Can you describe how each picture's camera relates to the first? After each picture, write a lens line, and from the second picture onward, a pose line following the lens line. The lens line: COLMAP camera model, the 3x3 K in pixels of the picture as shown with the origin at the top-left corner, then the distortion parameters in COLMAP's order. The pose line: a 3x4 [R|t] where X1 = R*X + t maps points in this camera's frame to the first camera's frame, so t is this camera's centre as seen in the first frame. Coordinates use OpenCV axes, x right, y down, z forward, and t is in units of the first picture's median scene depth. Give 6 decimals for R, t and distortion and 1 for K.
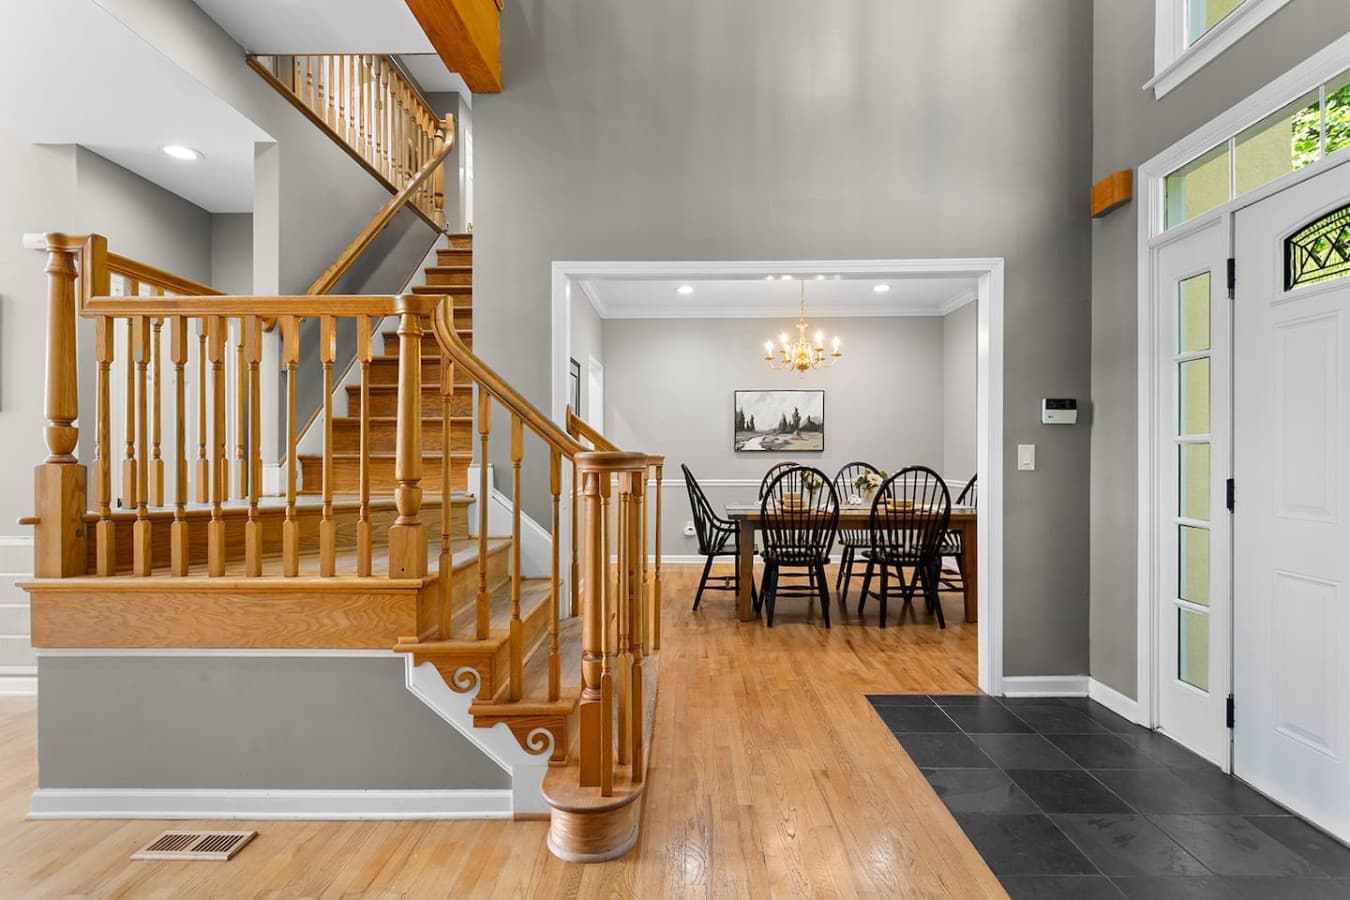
lens RADIAL K [[649.8, 0, 675.4], [0, 649.8, 453.3], [0, 0, 1]] dist [-0.003499, 0.003335]
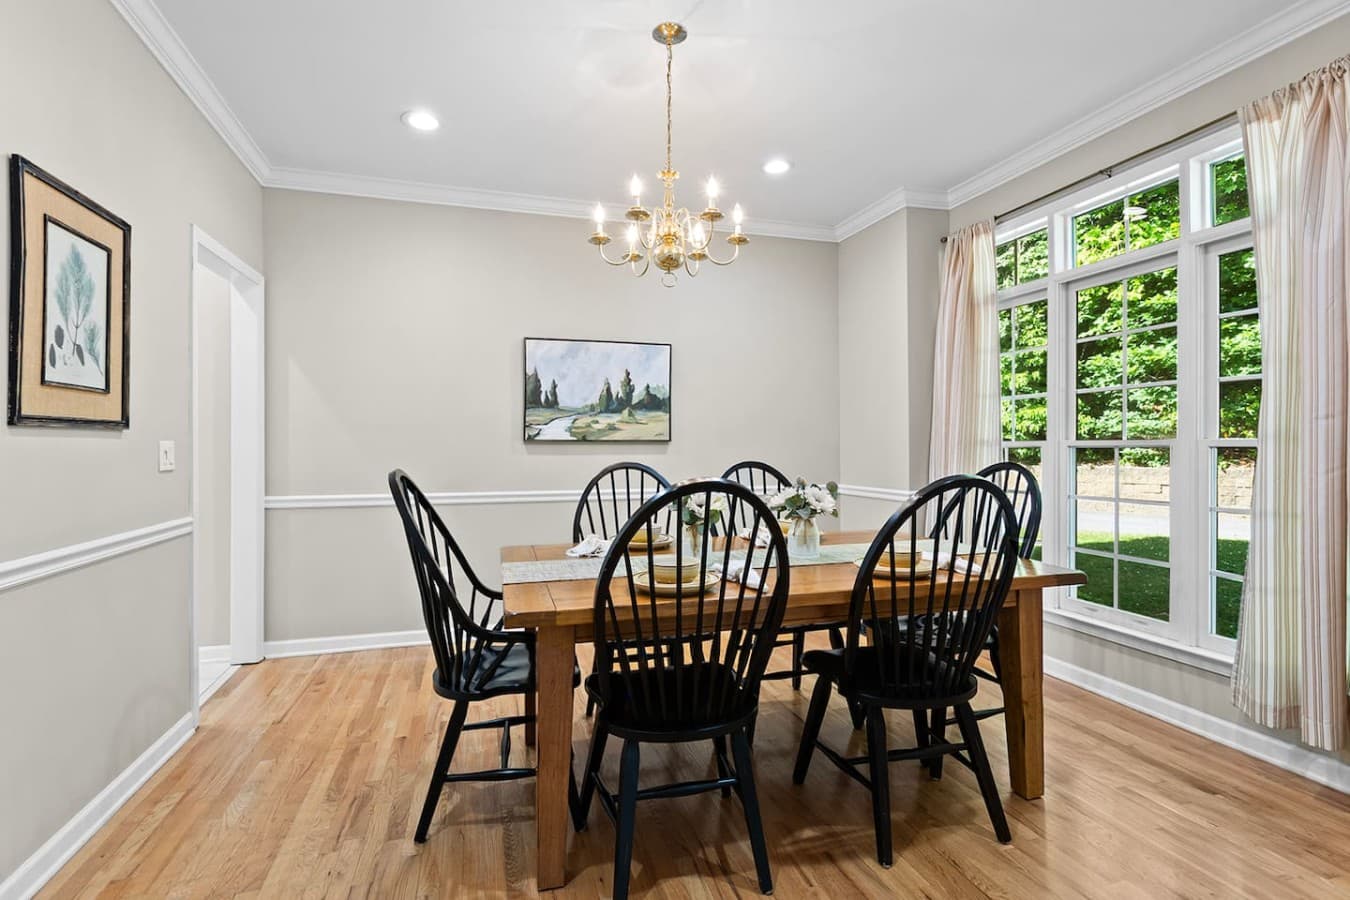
lens RADIAL K [[649.8, 0, 669.1], [0, 649.8, 445.7], [0, 0, 1]] dist [-0.003499, 0.003335]
pose [[0.952208, -0.000045, 0.305450, 0.038472], [0.000646, 0.999998, -0.001868, 0.001009], [-0.305449, 0.001976, 0.952206, 0.416183]]
